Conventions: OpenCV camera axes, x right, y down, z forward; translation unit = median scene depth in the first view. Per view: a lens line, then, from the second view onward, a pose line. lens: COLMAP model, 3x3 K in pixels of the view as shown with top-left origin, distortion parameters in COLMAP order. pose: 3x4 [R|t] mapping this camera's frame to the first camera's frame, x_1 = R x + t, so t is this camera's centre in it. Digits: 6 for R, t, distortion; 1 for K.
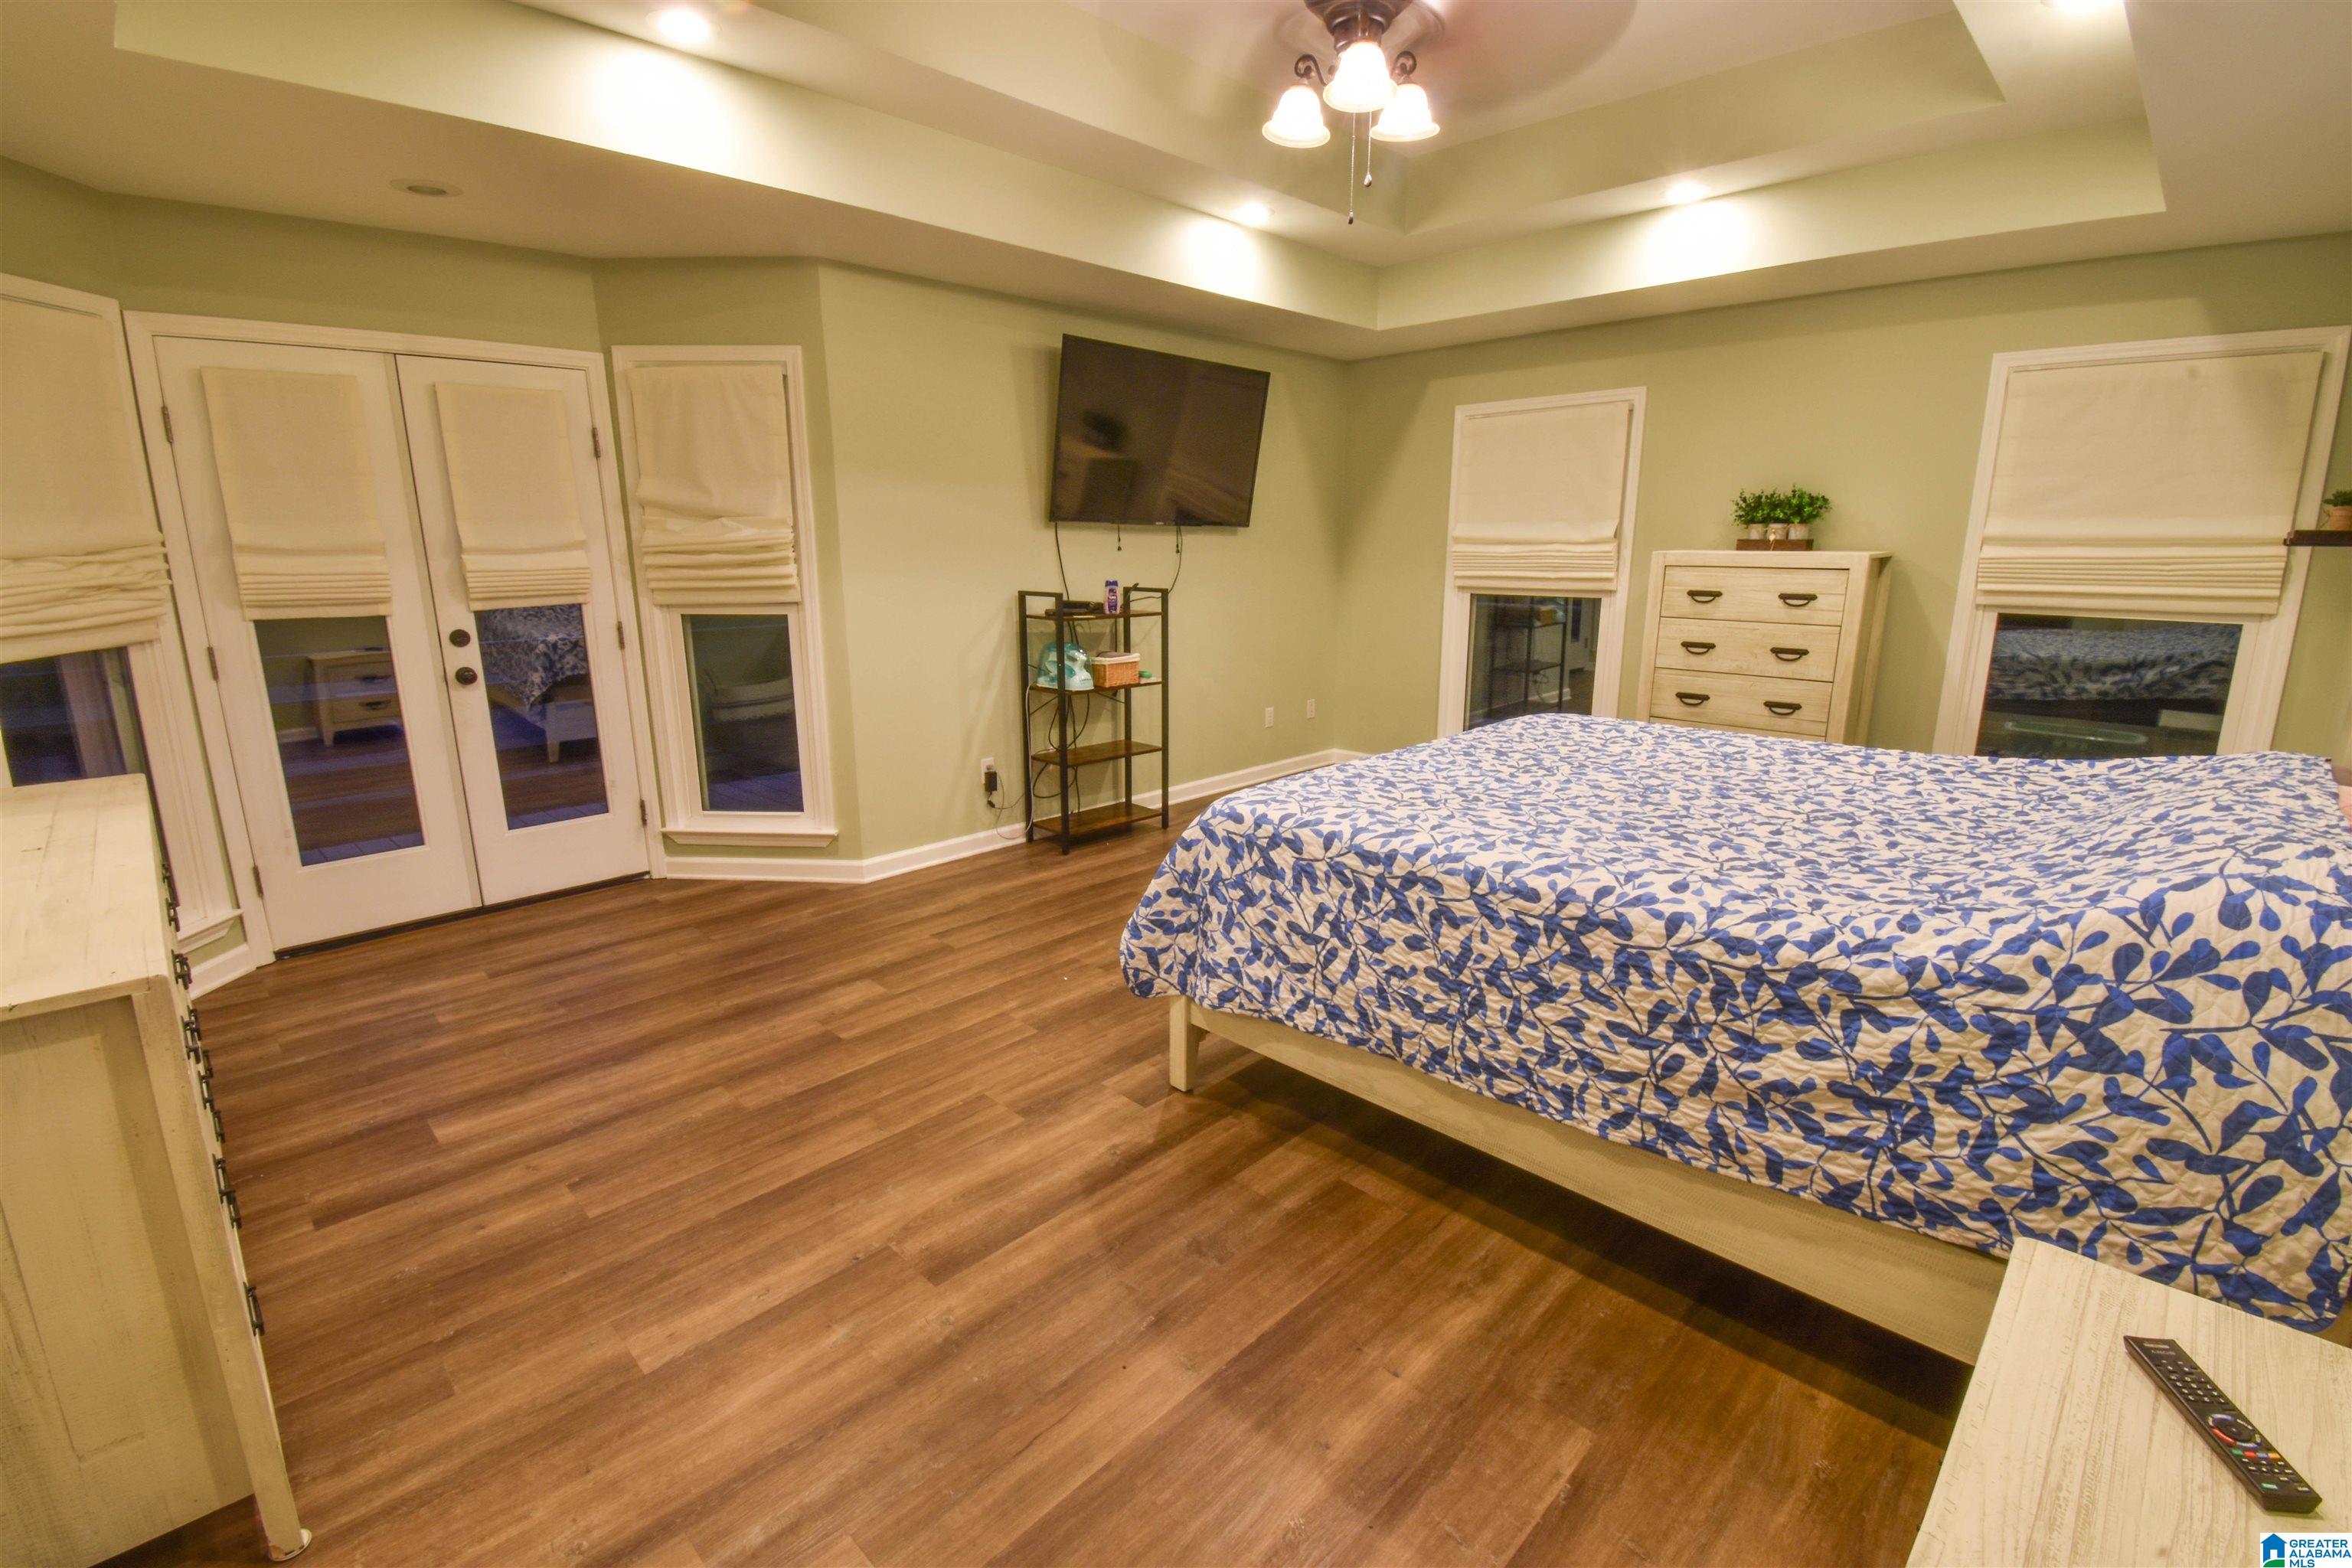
lens RADIAL K [[1051.6, 0, 1176.0], [0, 1051.6, 784.0], [0, 0, 1]] dist [-0.050348, -0.000091]
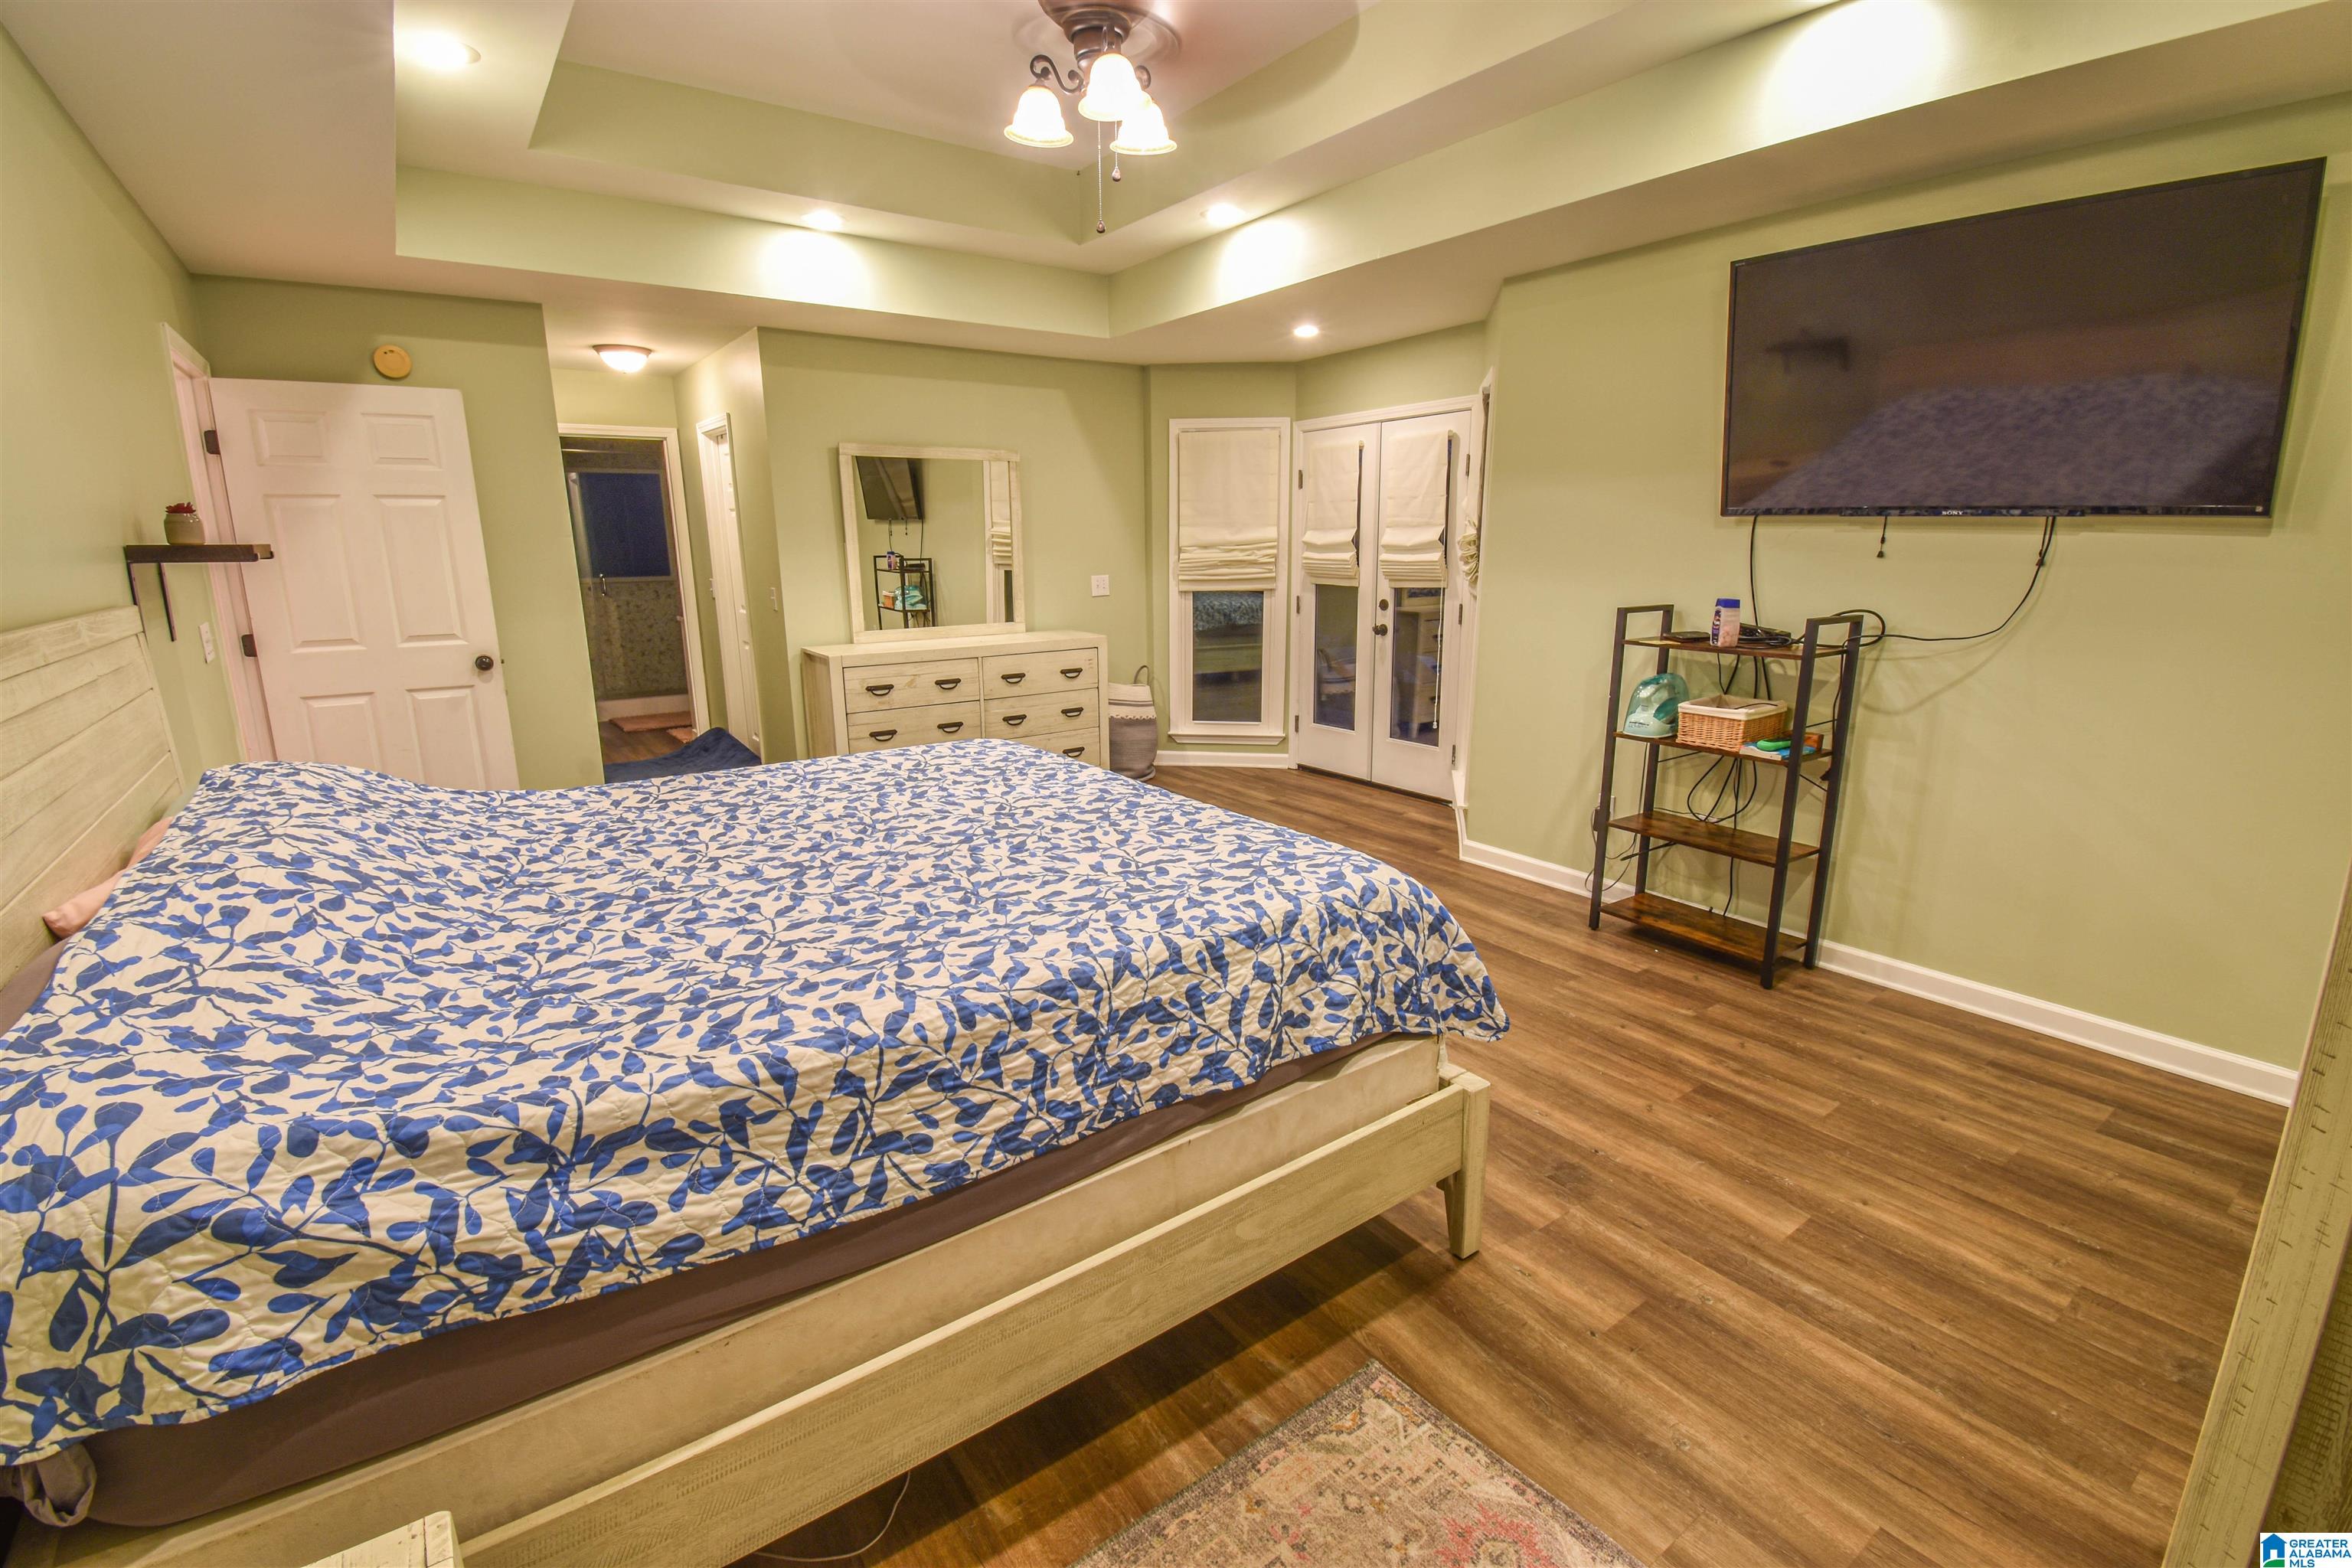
lens RADIAL K [[1032.3, 0, 1176.0], [0, 1032.3, 784.0], [0, 0, 1]] dist [0.000974, 0.000101]
pose [[-0.142857, 0.226120, -0.963567, 0.835961], [-0.219934, 0.941959, 0.253657, -0.211402], [0.964998, 0.248158, -0.084833, 0.903089]]
